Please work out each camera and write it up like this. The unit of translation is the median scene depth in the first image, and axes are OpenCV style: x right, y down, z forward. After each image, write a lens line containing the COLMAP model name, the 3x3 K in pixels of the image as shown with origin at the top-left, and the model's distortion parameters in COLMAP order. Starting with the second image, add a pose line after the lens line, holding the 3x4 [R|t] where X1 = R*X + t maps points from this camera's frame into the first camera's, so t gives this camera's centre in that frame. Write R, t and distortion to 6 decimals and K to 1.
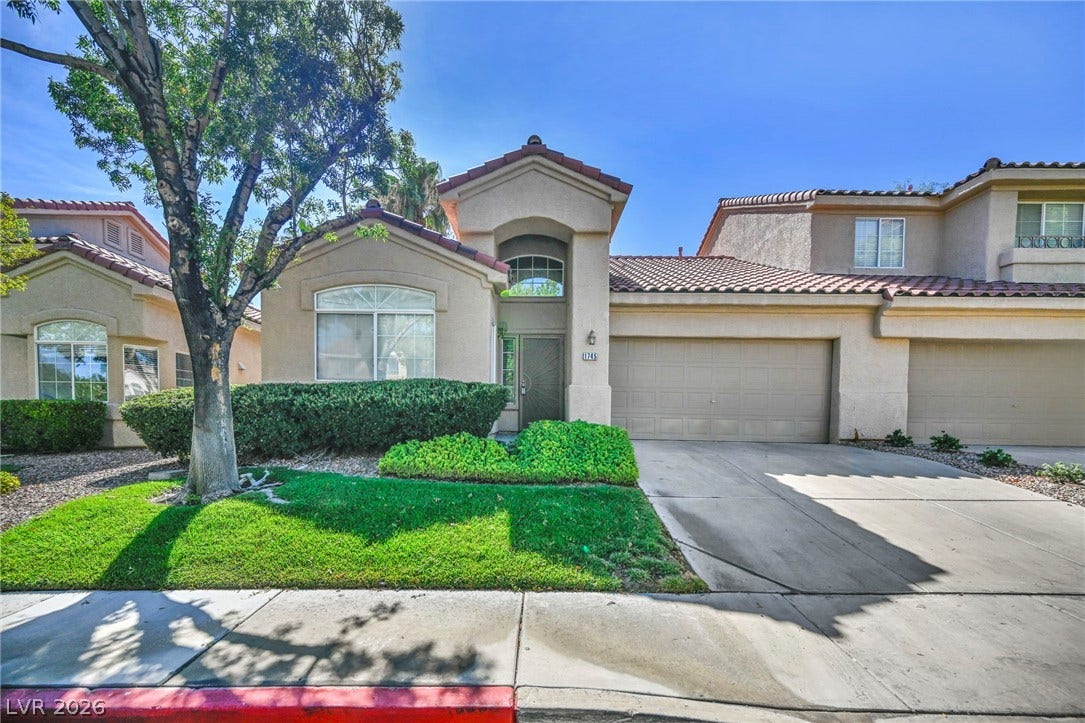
lens RADIAL K [[470.9, 0, 520.9], [0, 470.9, 440.0], [0, 0, 1]] dist [-0.004679, 0.000425]
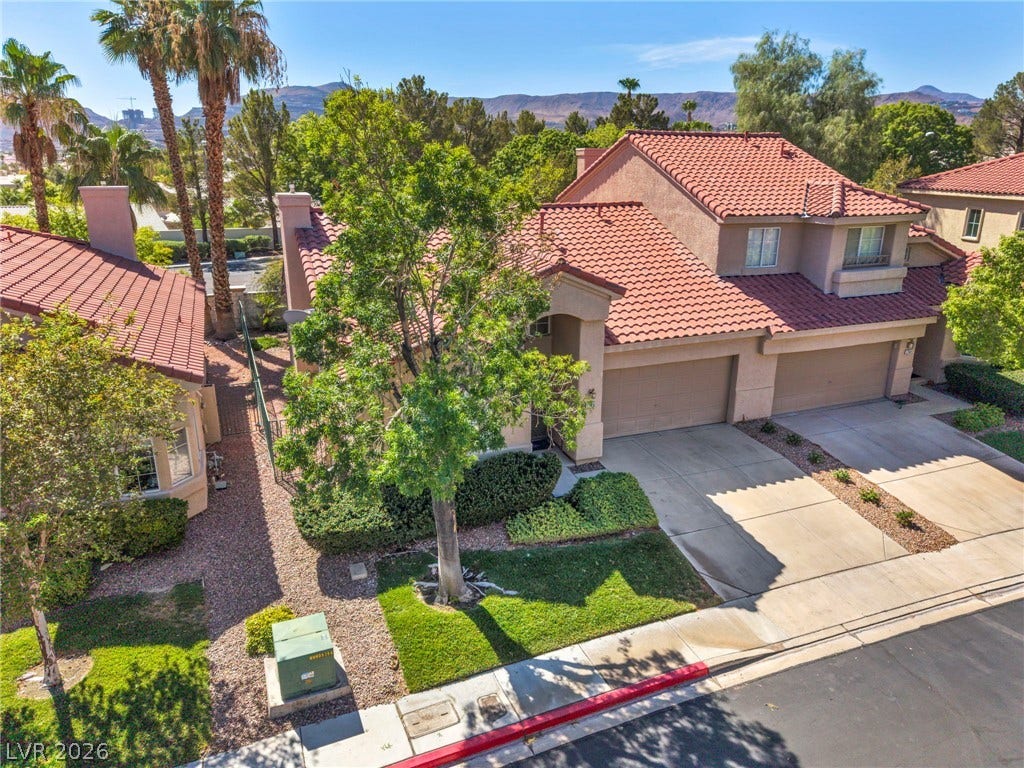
lens RADIAL K [[698.8, 0, 506.1], [0, 698.8, 388.3], [0, 0, 1]] dist [0.009755, -0.000360]
pose [[0.929180, -0.128027, 0.346747, -0.833959], [0.032447, 0.962729, 0.268513, -0.826376], [-0.368200, -0.238246, 0.898703, -0.767716]]
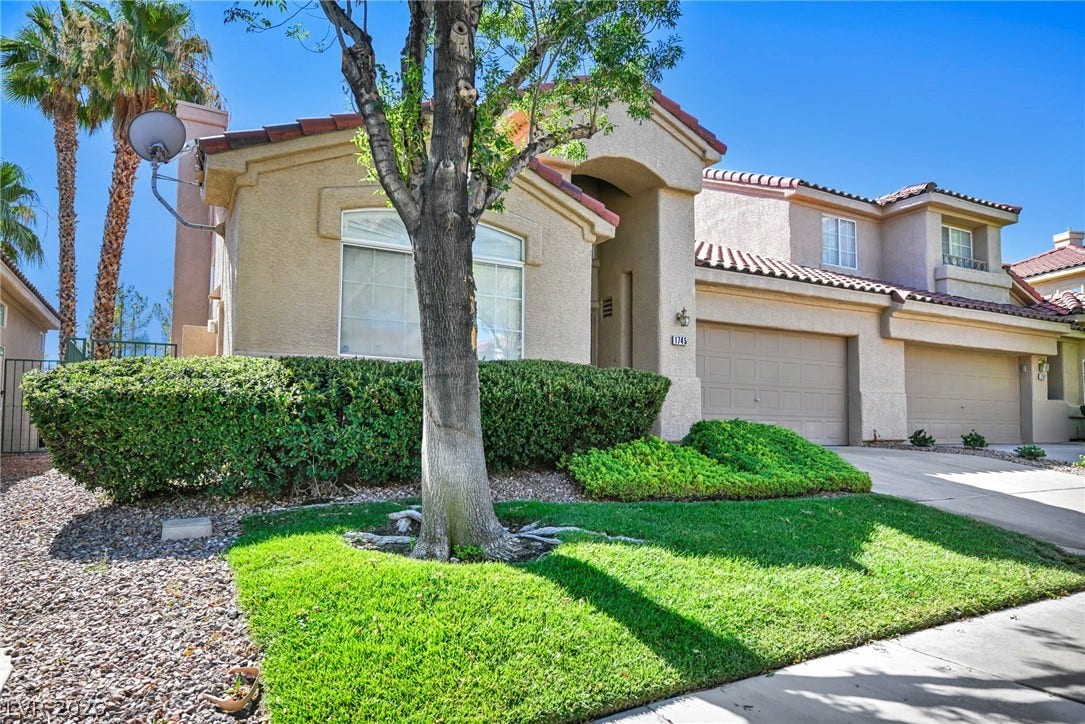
lens RADIAL K [[680.4, 0, 552.1], [0, 680.4, 390.6], [0, 0, 1]] dist [-0.006508, -0.001746]
pose [[0.869091, 0.020194, 0.494239, -0.646566], [0.029630, 0.995247, -0.092767, 0.006380], [-0.493763, 0.095267, 0.864362, 0.133234]]
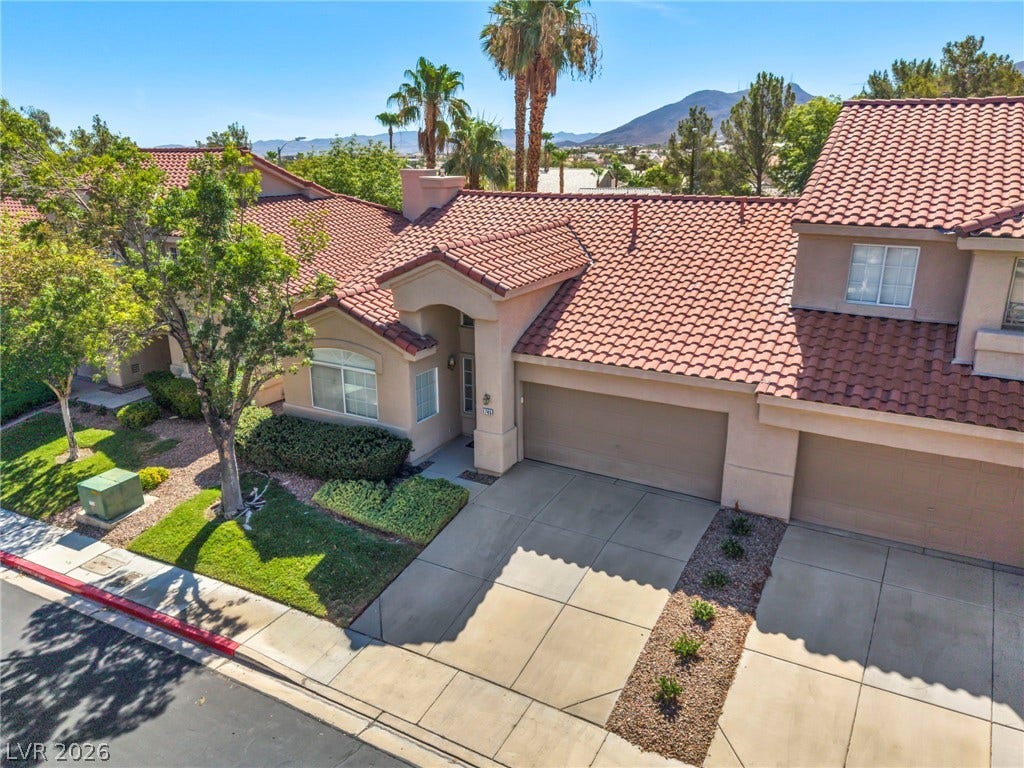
lens RADIAL K [[745.1, 0, 511.7], [0, 745.1, 386.3], [0, 0, 1]] dist [0.012212, -0.008621]
pose [[0.875084, 0.128426, -0.466621, 1.181975], [-0.008478, 0.968070, 0.250538, -0.784155], [0.483898, -0.215285, 0.848231, -0.667641]]
